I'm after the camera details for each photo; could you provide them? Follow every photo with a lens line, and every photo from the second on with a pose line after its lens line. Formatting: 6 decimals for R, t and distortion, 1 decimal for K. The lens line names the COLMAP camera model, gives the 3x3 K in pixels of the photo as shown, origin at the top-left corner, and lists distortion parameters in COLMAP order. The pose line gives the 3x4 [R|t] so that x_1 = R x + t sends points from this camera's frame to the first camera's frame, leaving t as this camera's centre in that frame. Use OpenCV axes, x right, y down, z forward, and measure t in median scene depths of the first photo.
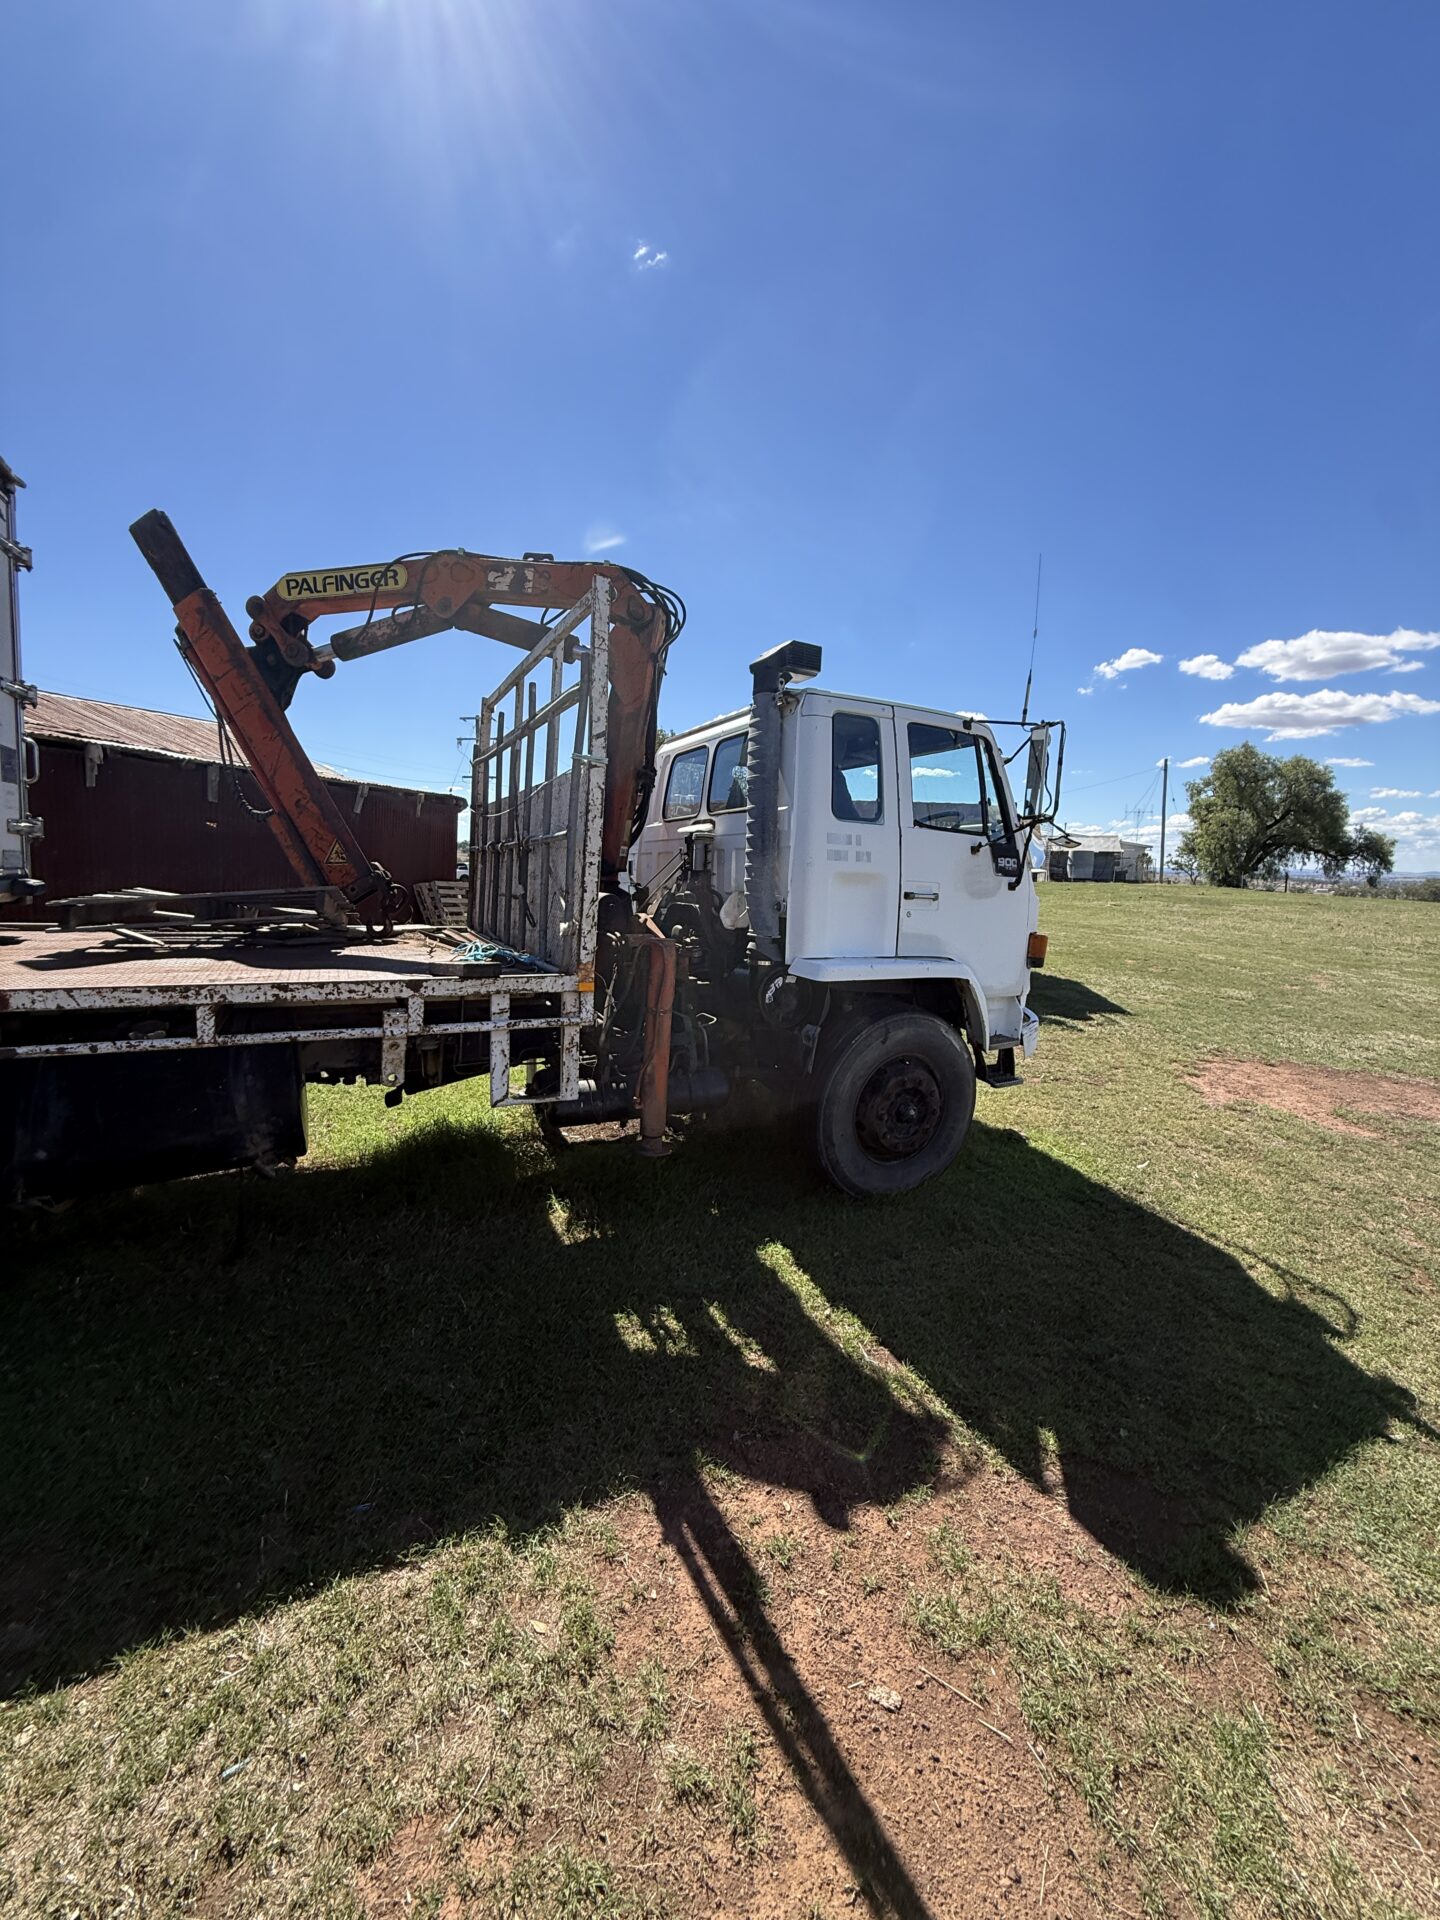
lens RADIAL K [[771.4, 0, 718.7], [0, 771.4, 956.1], [0, 0, 1]] dist [-0.000050, 0.000228]
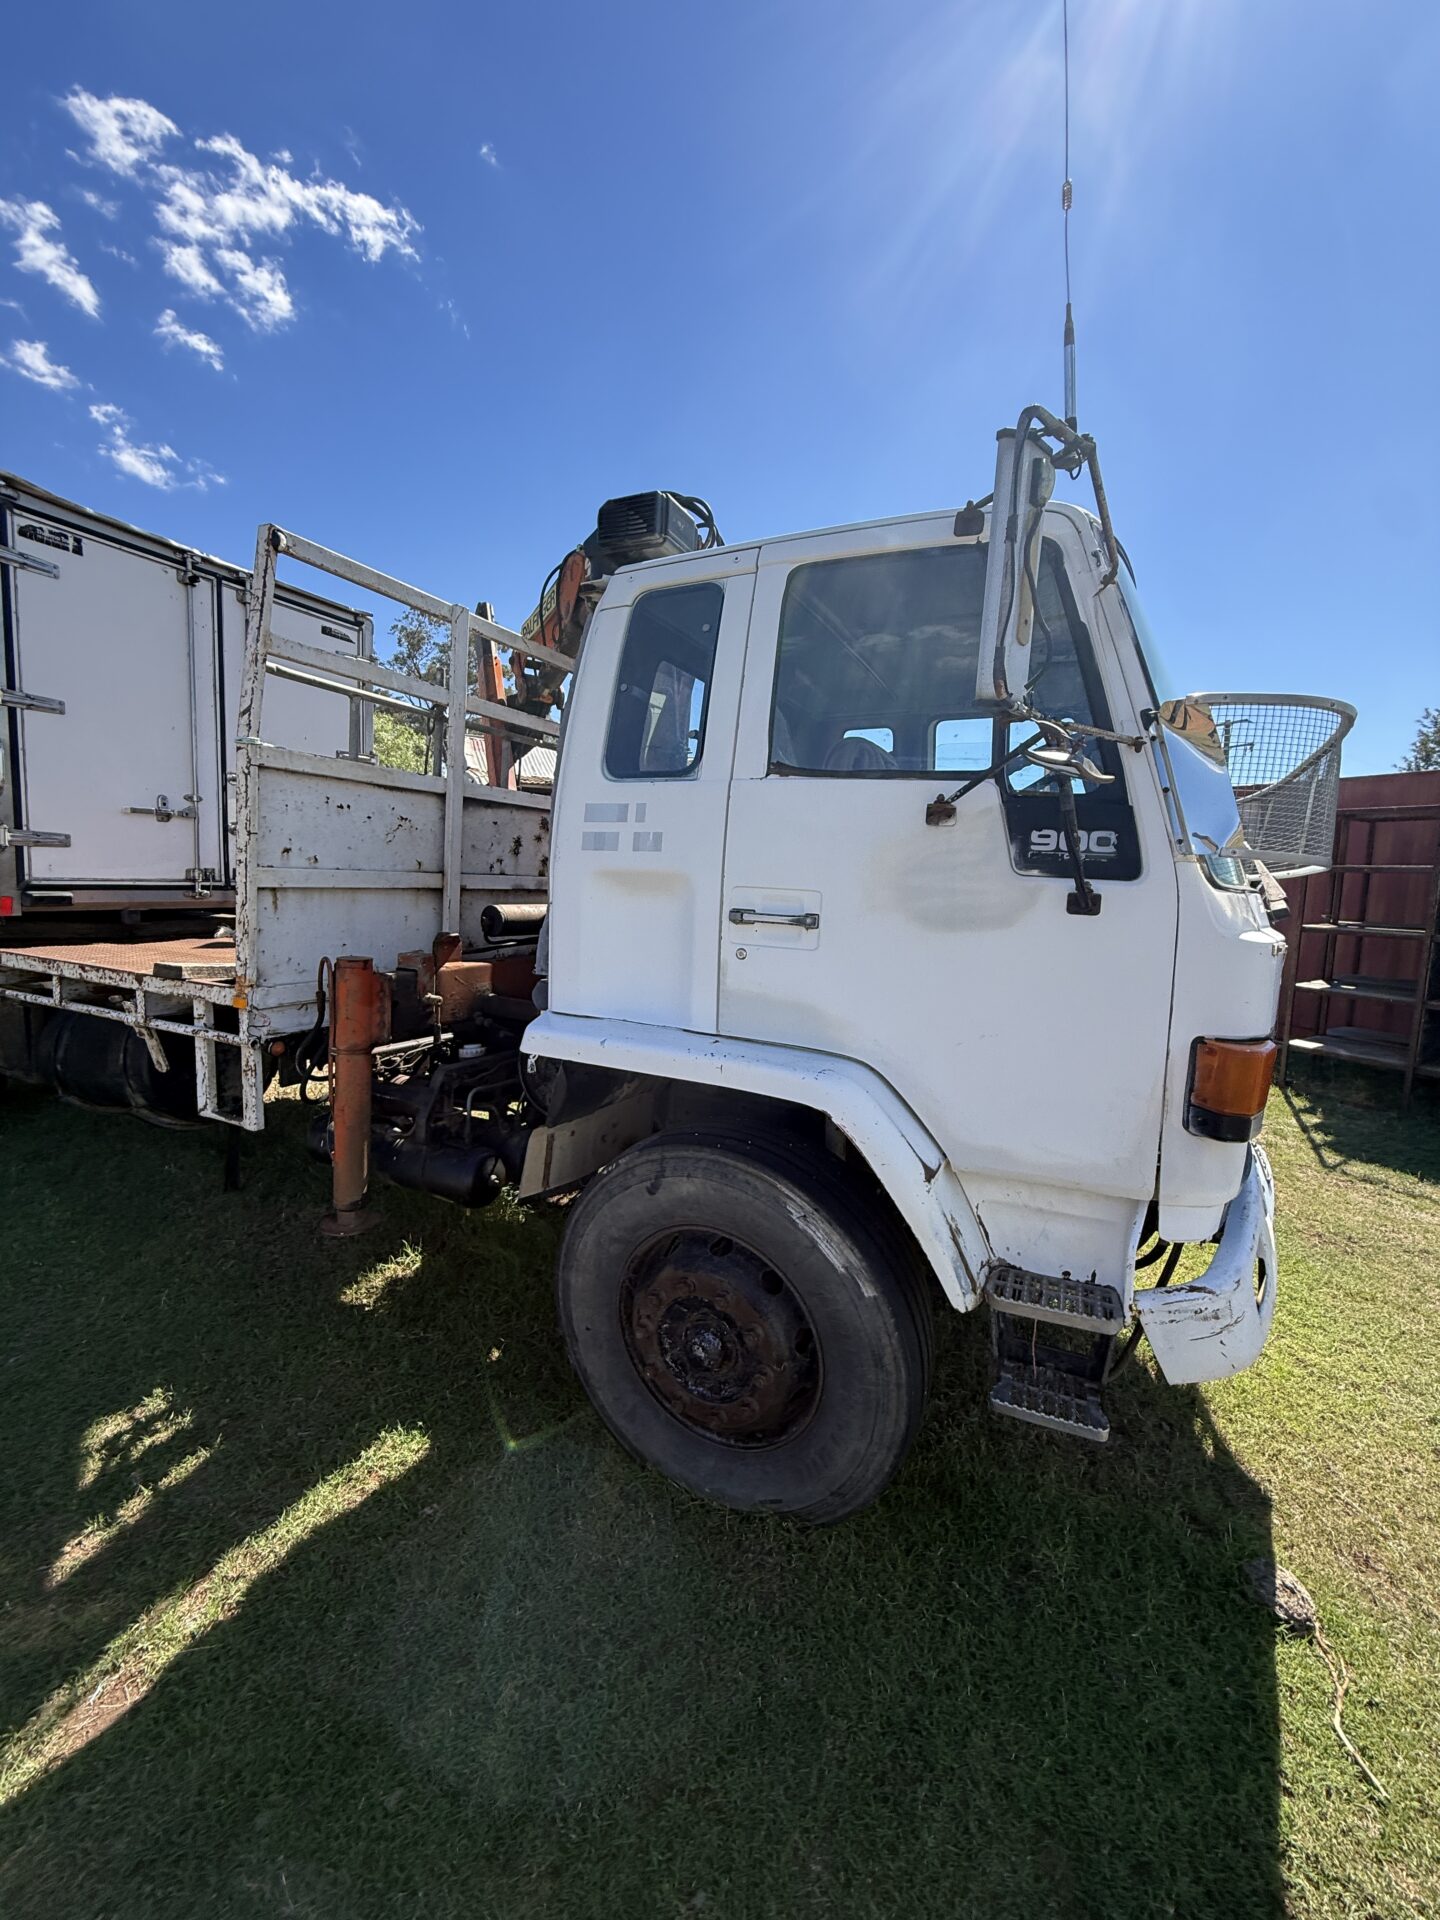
lens RADIAL K [[771.4, 0, 718.7], [0, 771.4, 956.1], [0, 0, 1]] dist [-0.000050, 0.000228]
pose [[0.592223, 0.068986, -0.802816, 0.663012], [-0.096513, 0.995229, 0.014324, -0.061210], [0.799974, 0.068999, 0.596055, 0.722429]]
